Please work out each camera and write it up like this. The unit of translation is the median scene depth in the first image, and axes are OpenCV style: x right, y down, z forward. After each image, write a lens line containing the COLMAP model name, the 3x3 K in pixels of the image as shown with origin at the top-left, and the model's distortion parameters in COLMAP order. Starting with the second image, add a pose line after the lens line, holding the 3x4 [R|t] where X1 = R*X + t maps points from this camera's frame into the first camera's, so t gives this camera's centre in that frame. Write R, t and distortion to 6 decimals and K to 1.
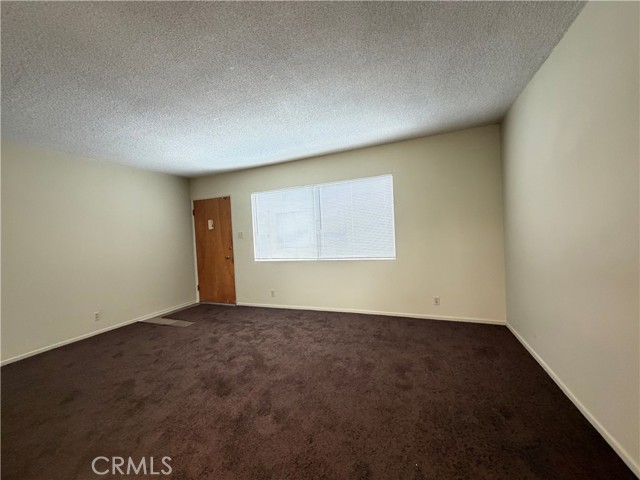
lens RADIAL K [[257.4, 0, 320.0], [0, 257.4, 240.0], [0, 0, 1]] dist [-0.000579, -0.000064]
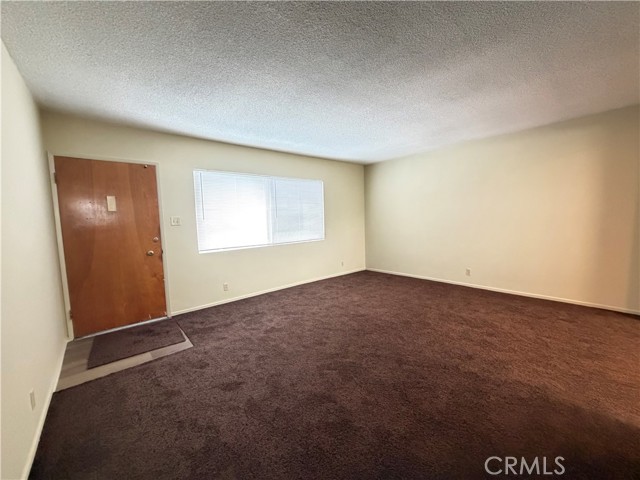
lens RADIAL K [[257.4, 0, 320.0], [0, 257.4, 240.0], [0, 0, 1]] dist [-0.000579, -0.000064]
pose [[0.443103, -0.038424, 0.895647, -0.851893], [0.029509, 0.999165, 0.028266, 0.027677], [-0.895985, 0.013905, 0.443866, 0.311175]]
